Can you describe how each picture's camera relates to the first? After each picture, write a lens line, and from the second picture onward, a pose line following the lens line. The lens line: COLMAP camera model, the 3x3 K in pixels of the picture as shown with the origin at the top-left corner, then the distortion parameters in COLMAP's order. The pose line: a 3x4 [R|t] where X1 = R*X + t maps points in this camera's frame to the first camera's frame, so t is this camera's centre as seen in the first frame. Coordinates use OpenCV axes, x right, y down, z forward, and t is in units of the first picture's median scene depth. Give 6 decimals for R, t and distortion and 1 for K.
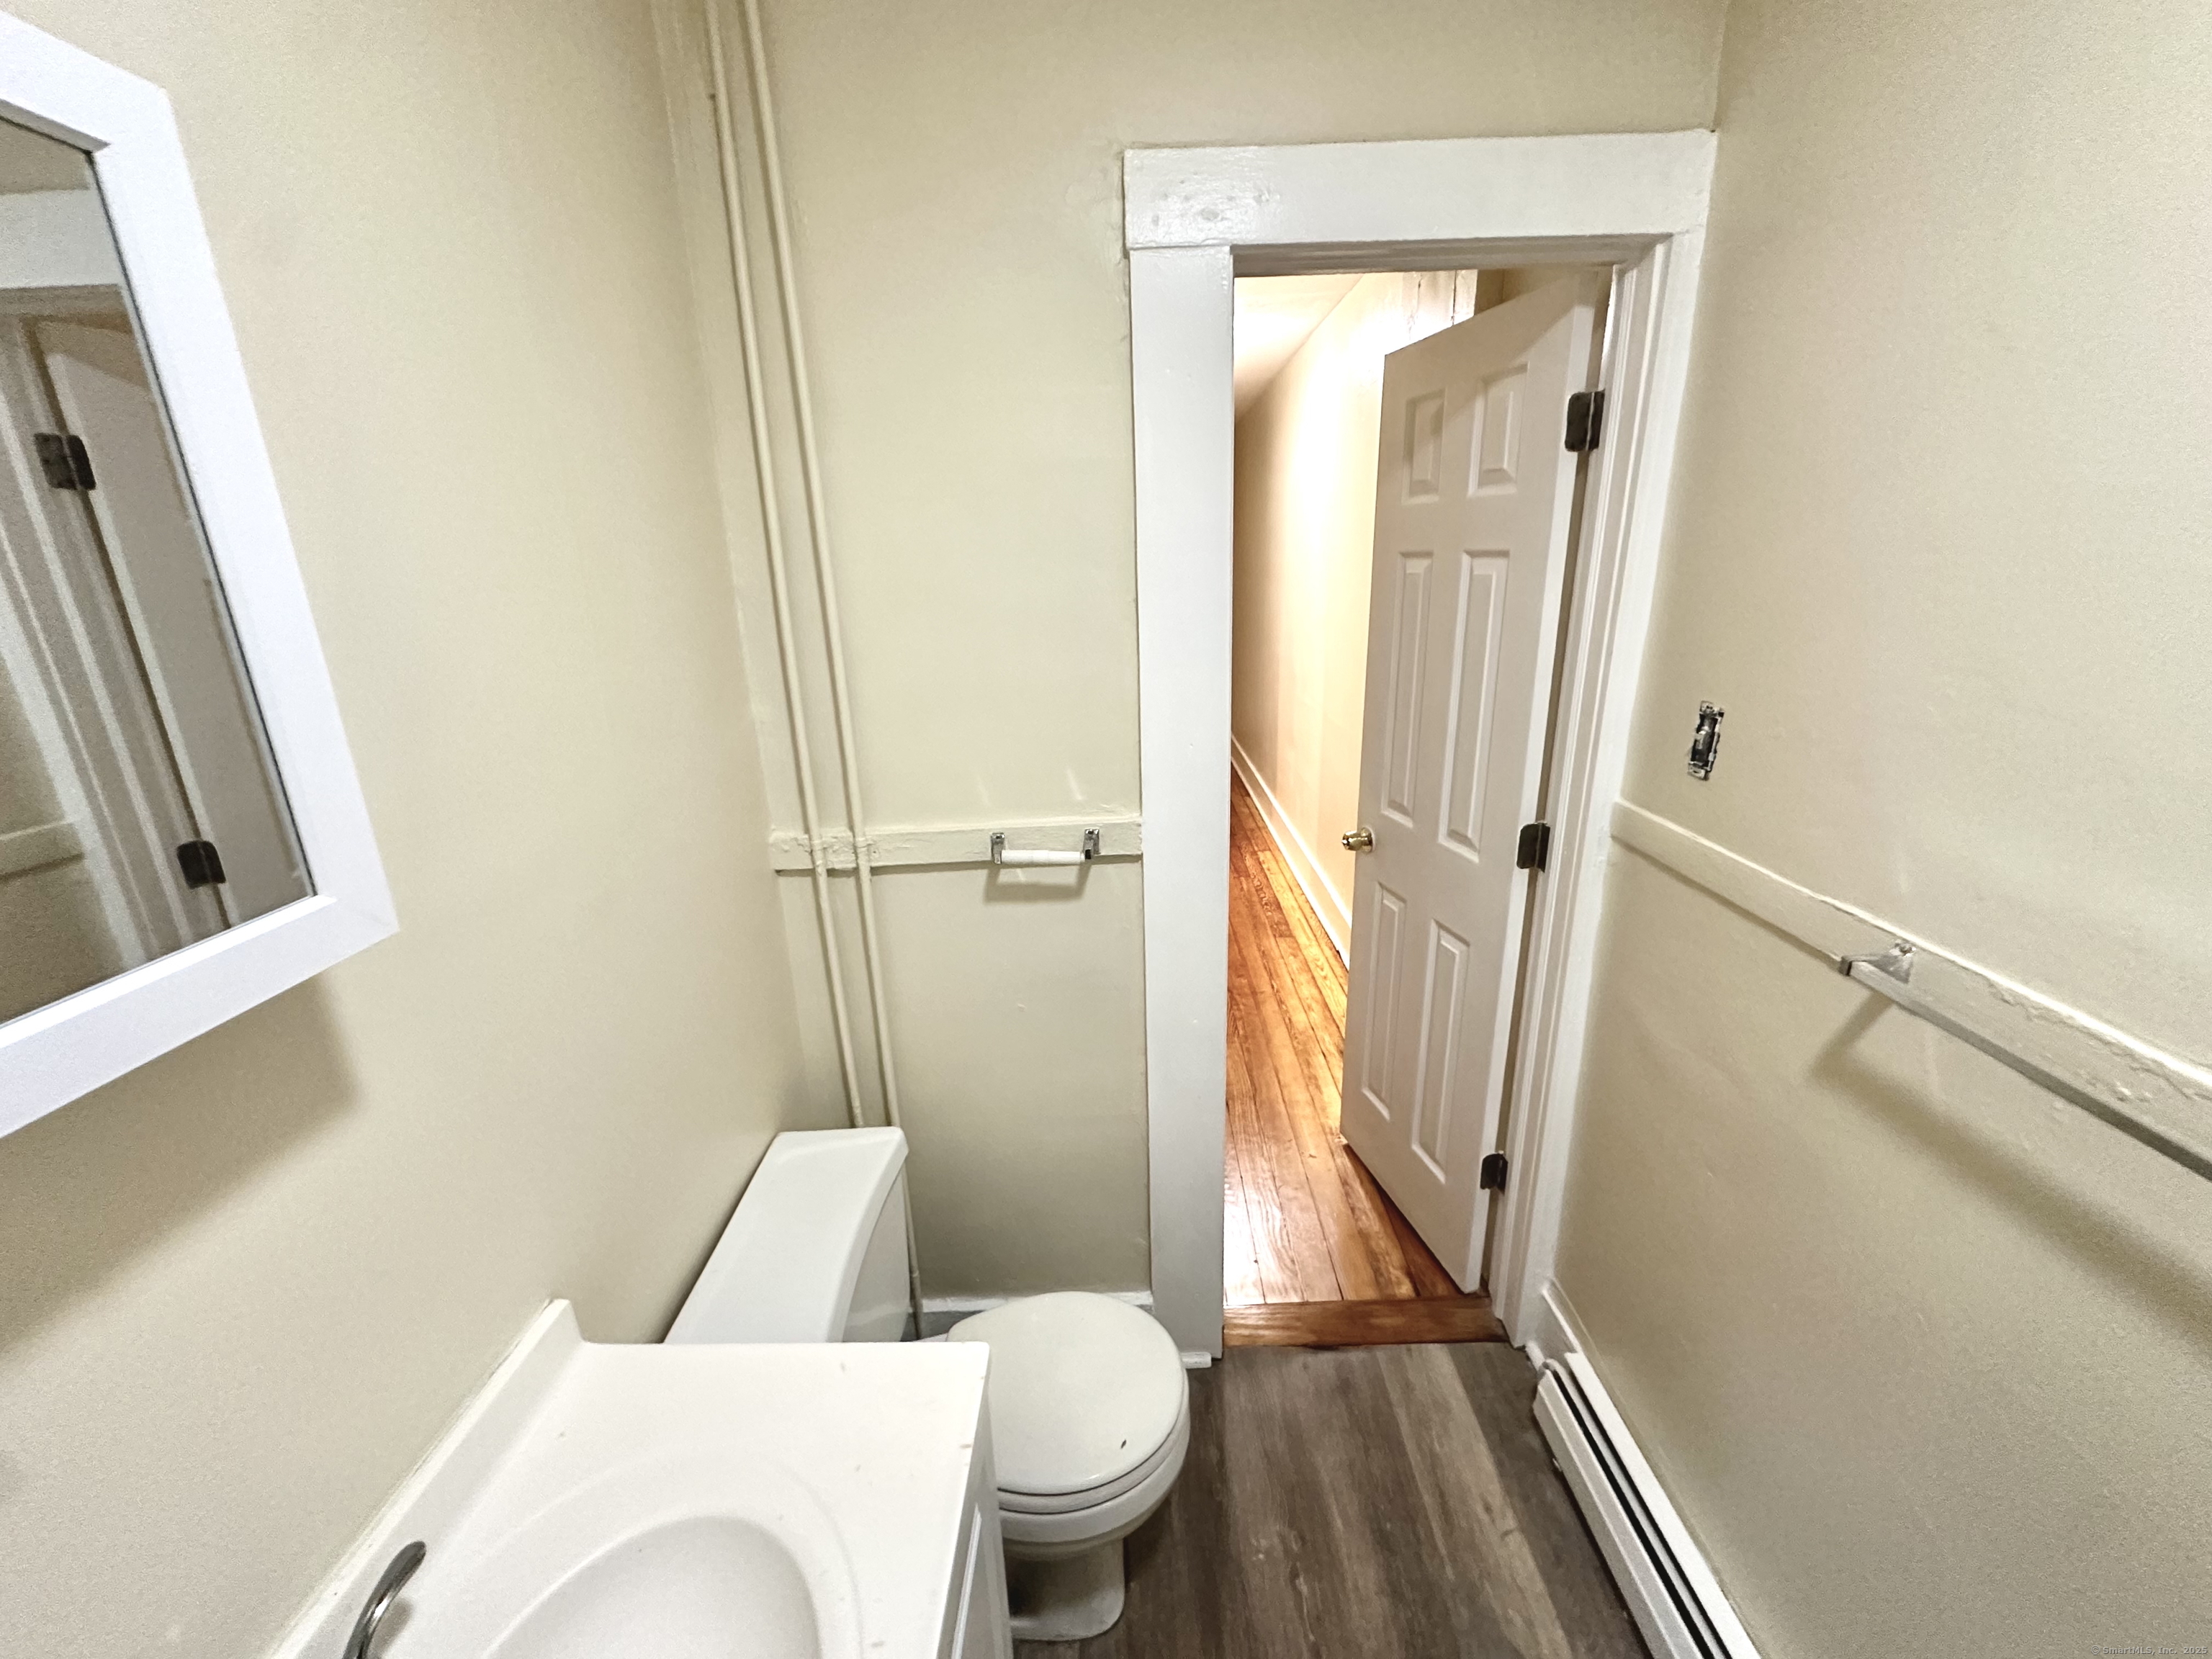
lens RADIAL K [[881.4, 0, 1105.5], [0, 881.4, 822.1], [0, 0, 1]] dist [-0.002781, -0.000093]
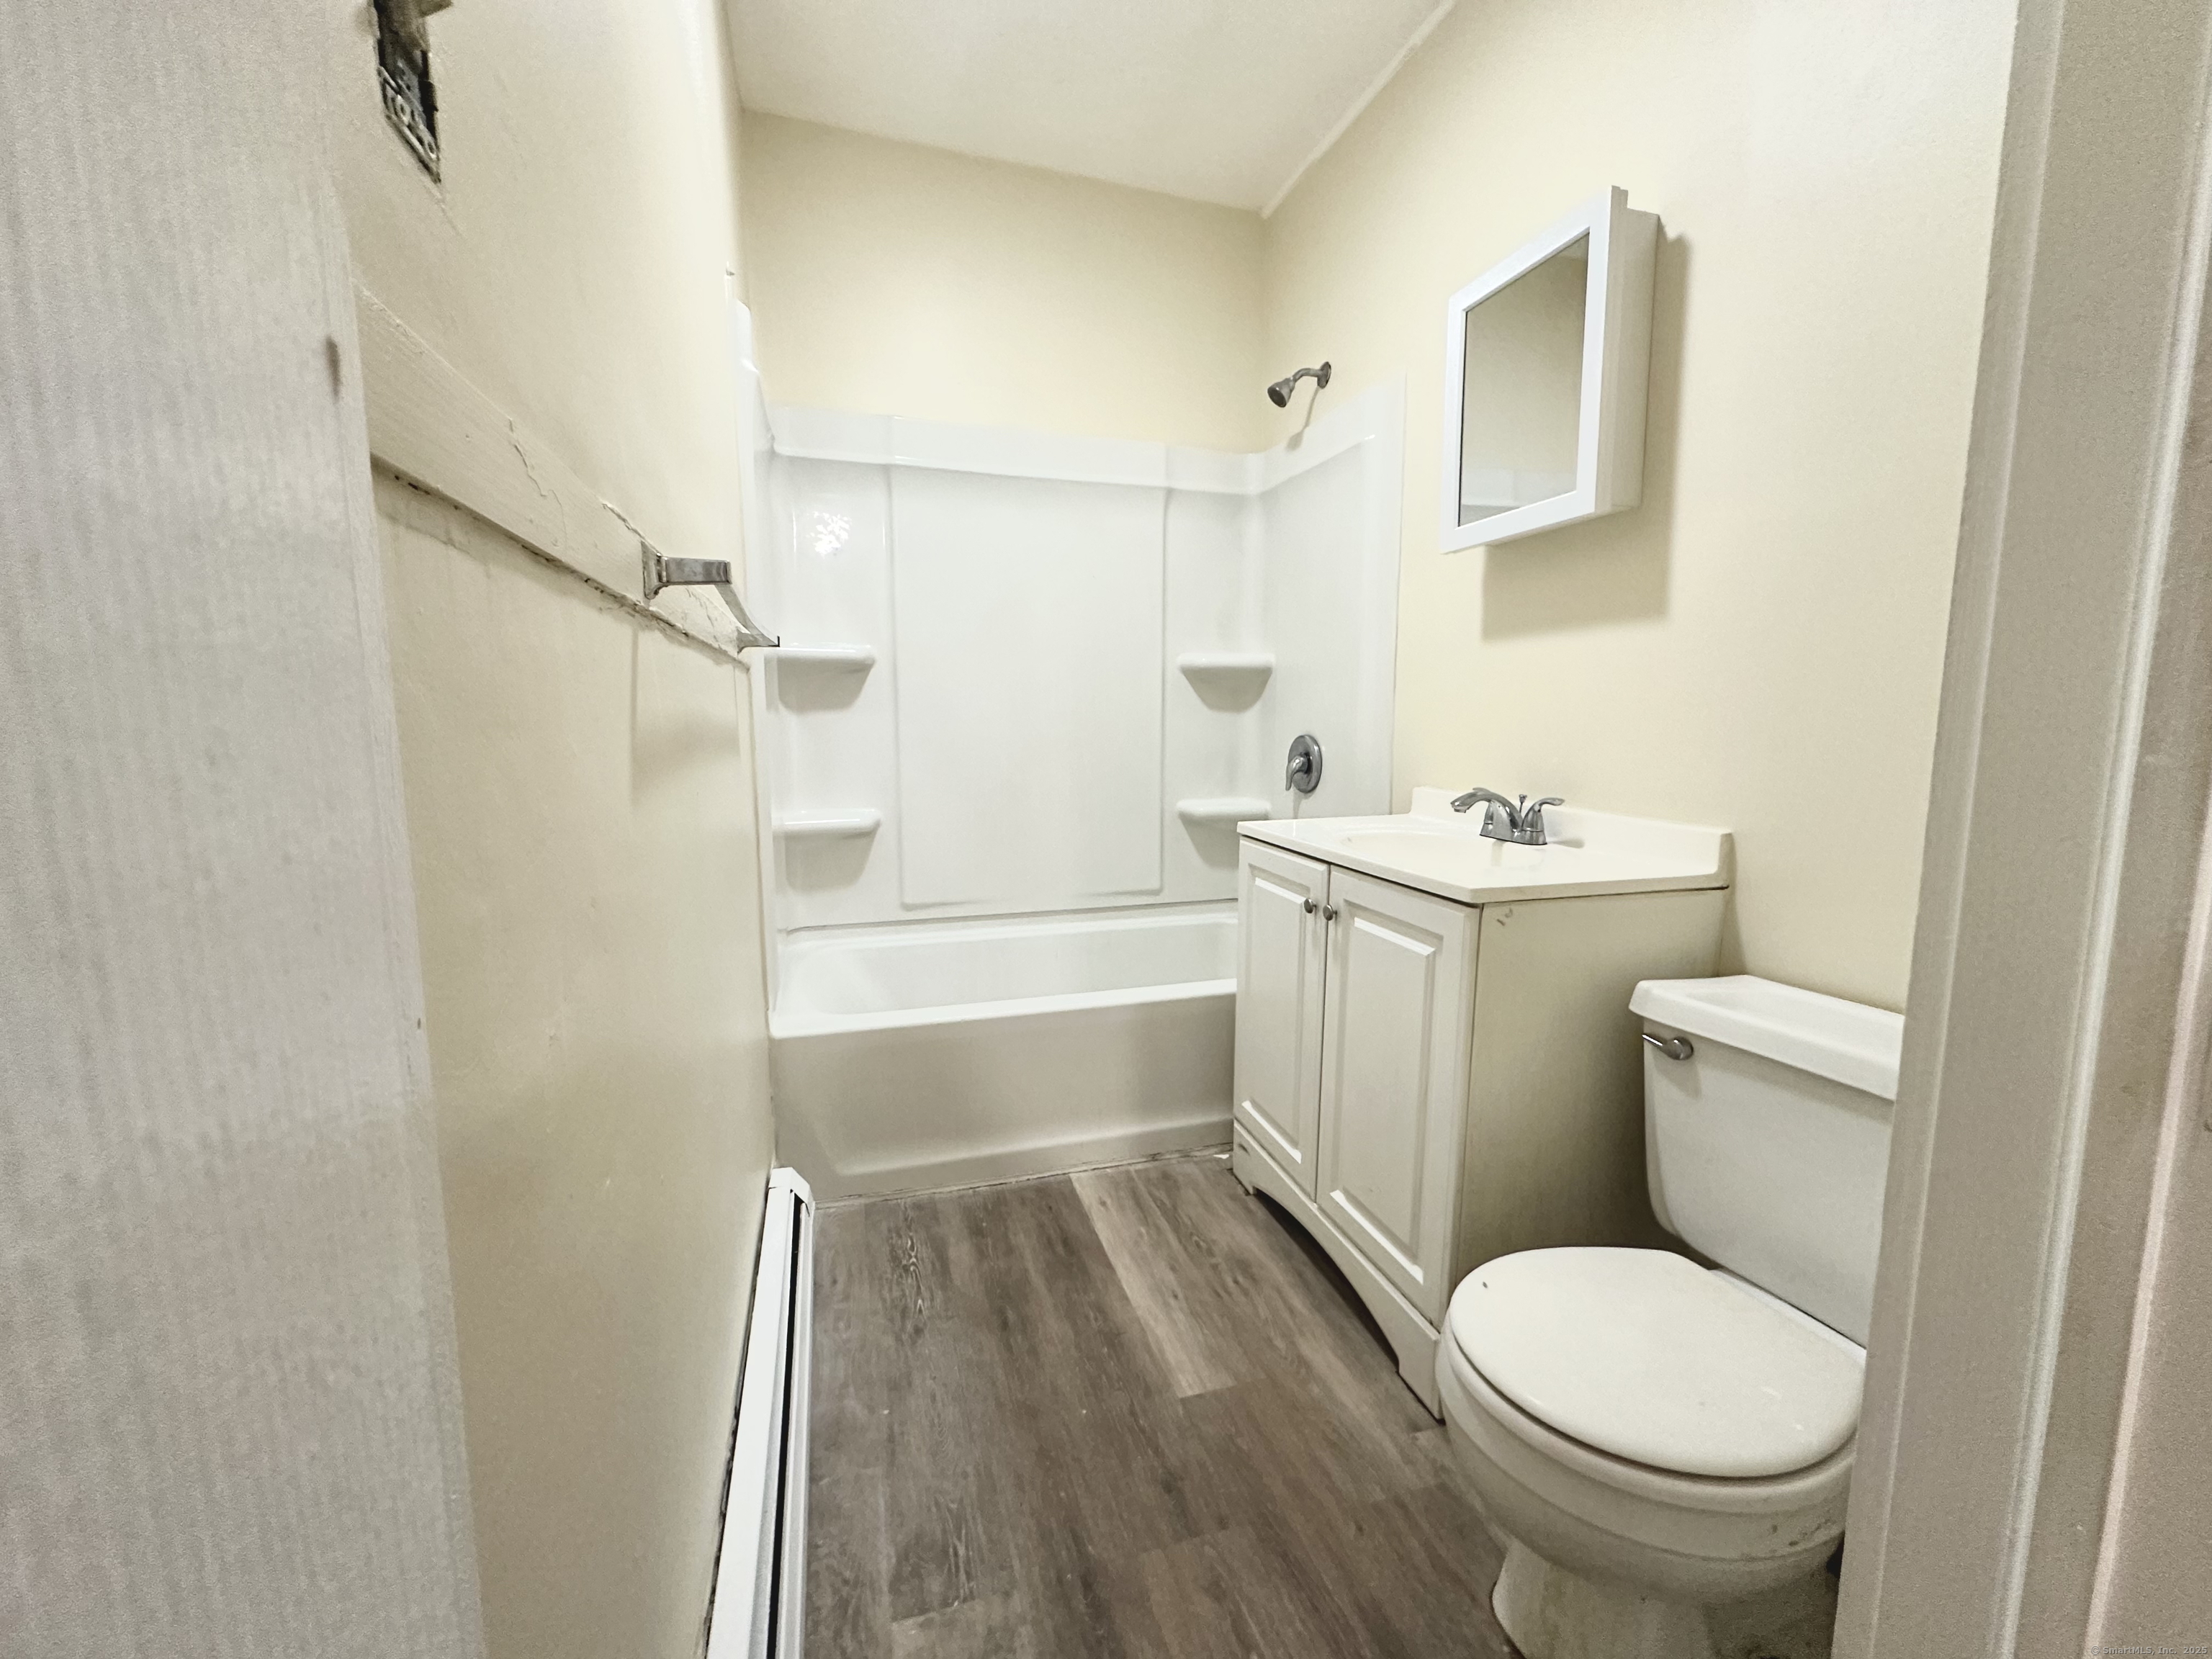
lens RADIAL K [[881.4, 0, 1105.5], [0, 881.4, 822.1], [0, 0, 1]] dist [-0.002781, -0.000093]
pose [[-0.951901, 0.065442, -0.299335, 0.697468], [-0.060282, 0.917833, 0.392362, -0.182183], [0.300417, 0.391534, -0.869742, 1.695762]]
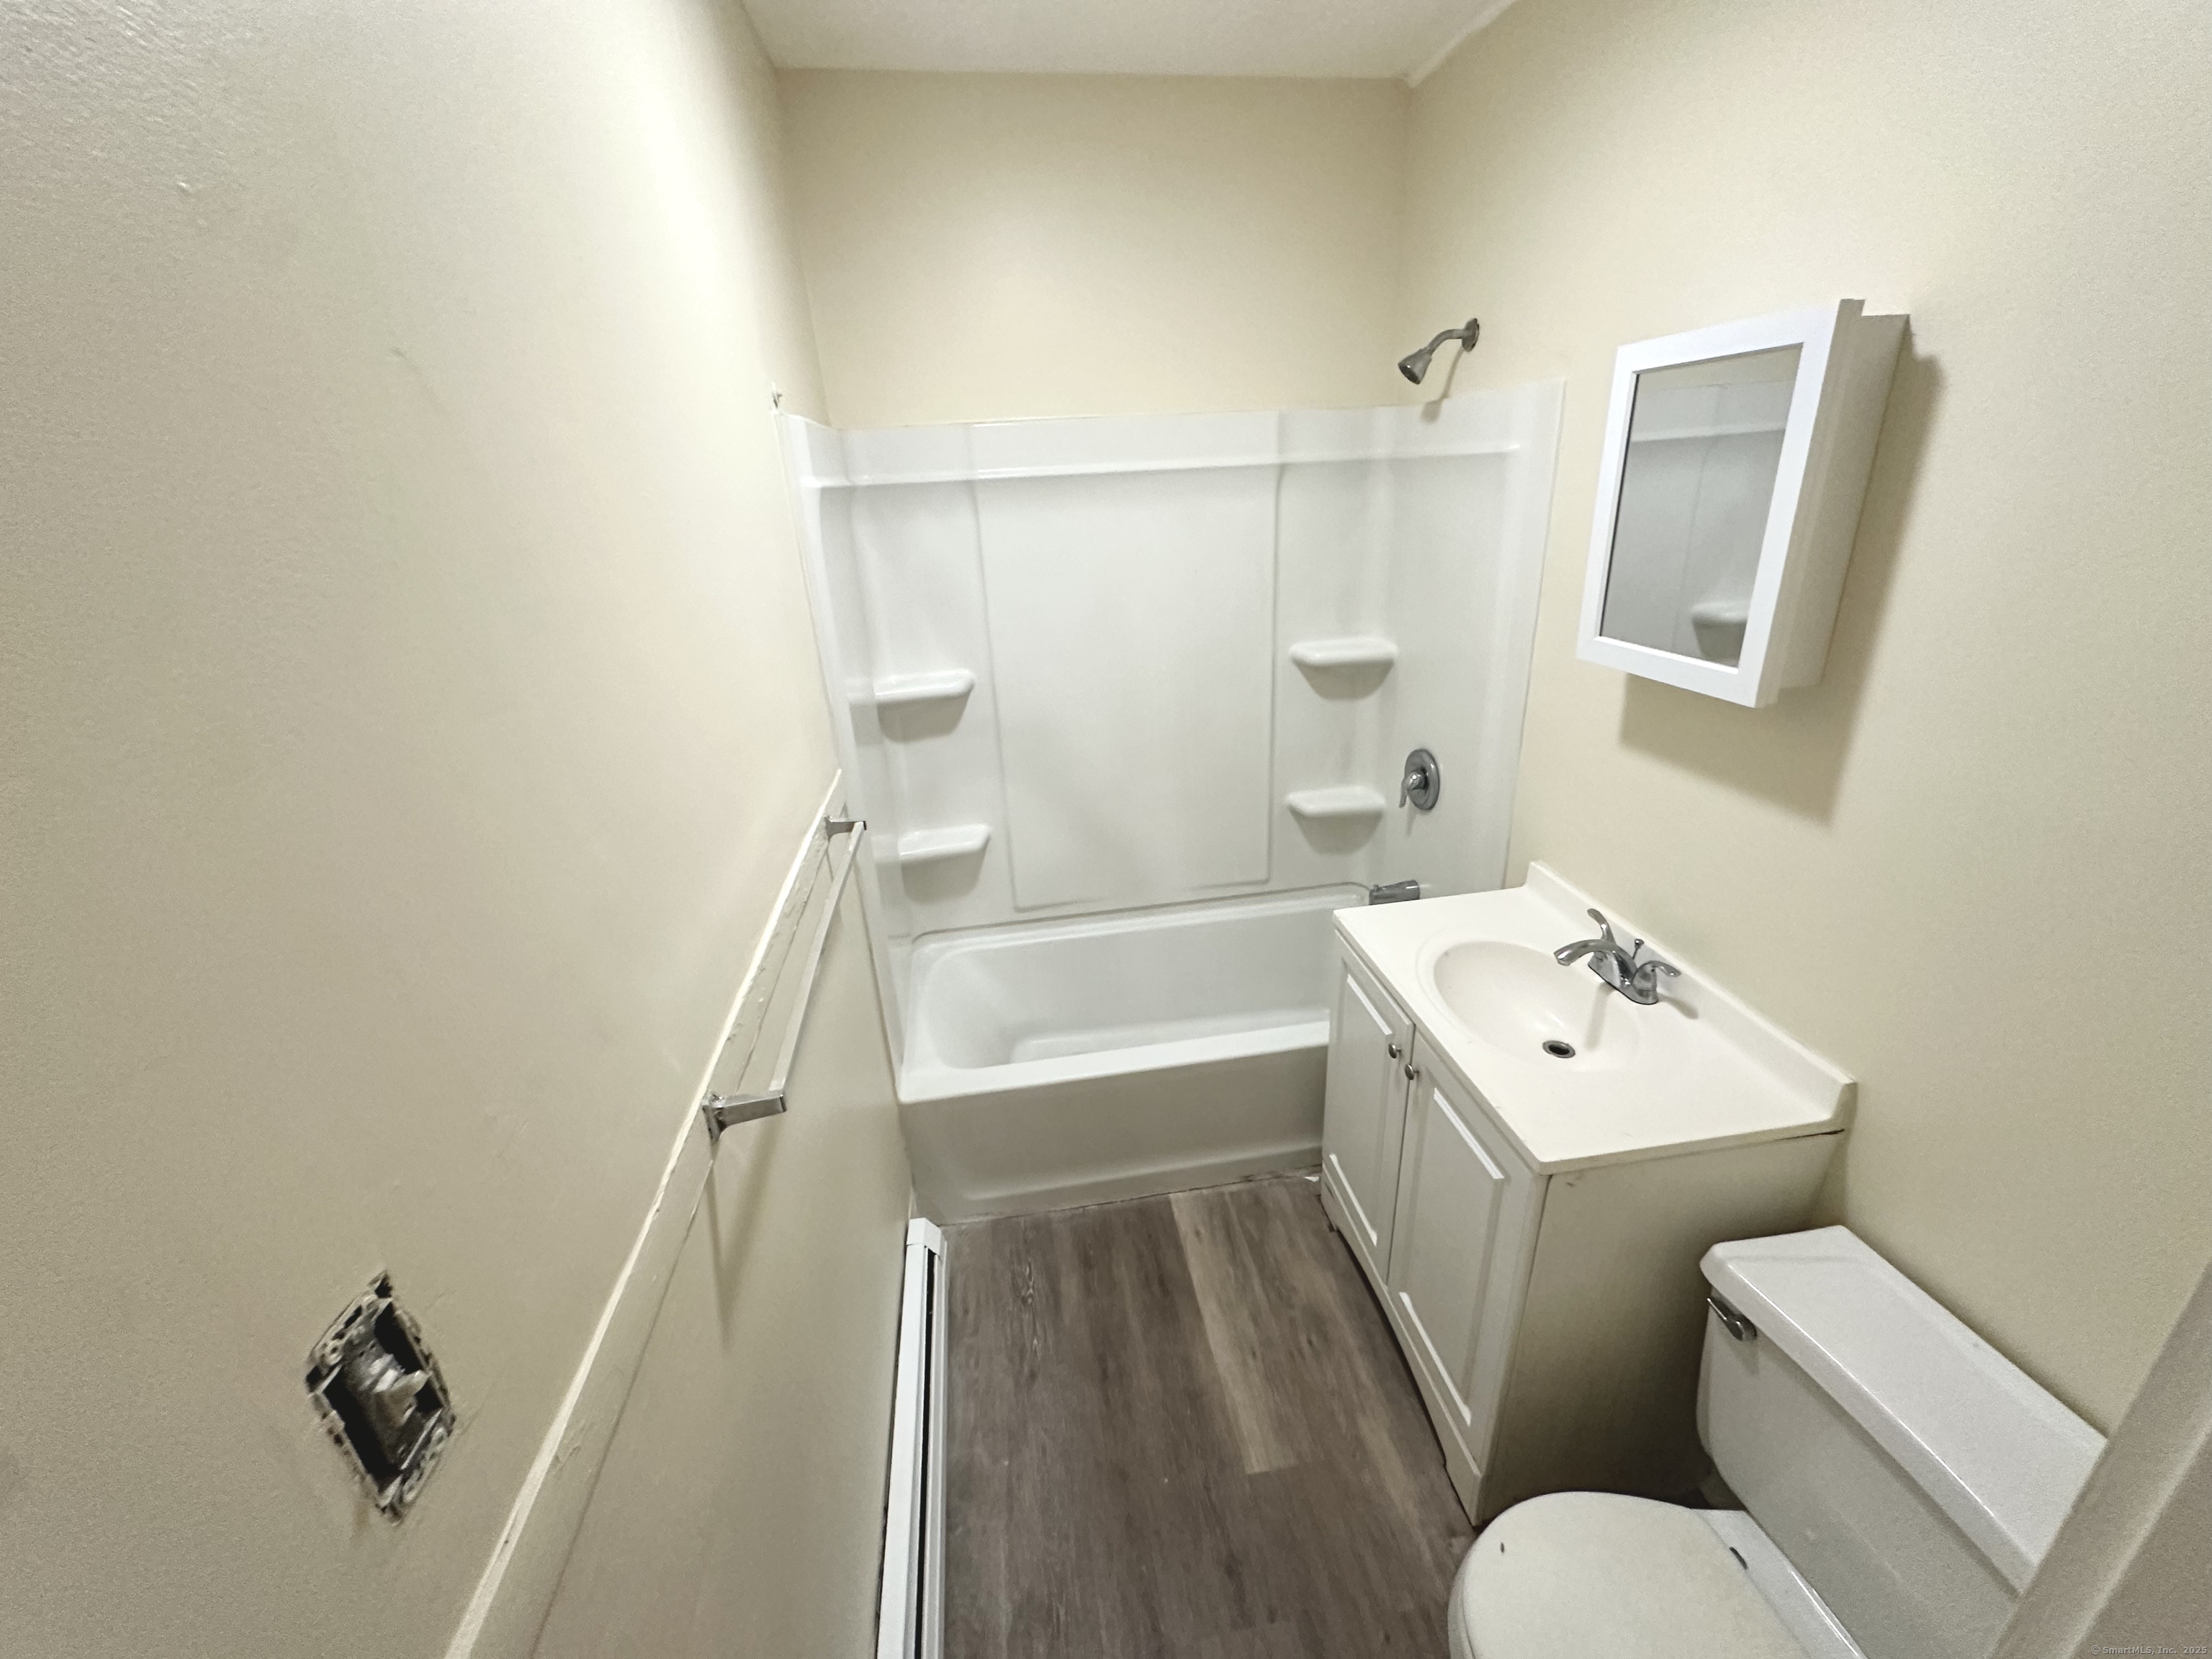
lens RADIAL K [[881.4, 0, 1105.5], [0, 881.4, 822.1], [0, 0, 1]] dist [-0.002781, -0.000093]
pose [[-0.983944, 0.132442, -0.119638, 0.597150], [0.030637, 0.785712, 0.617834, -0.538047], [0.175828, 0.604249, -0.777154, 1.506463]]
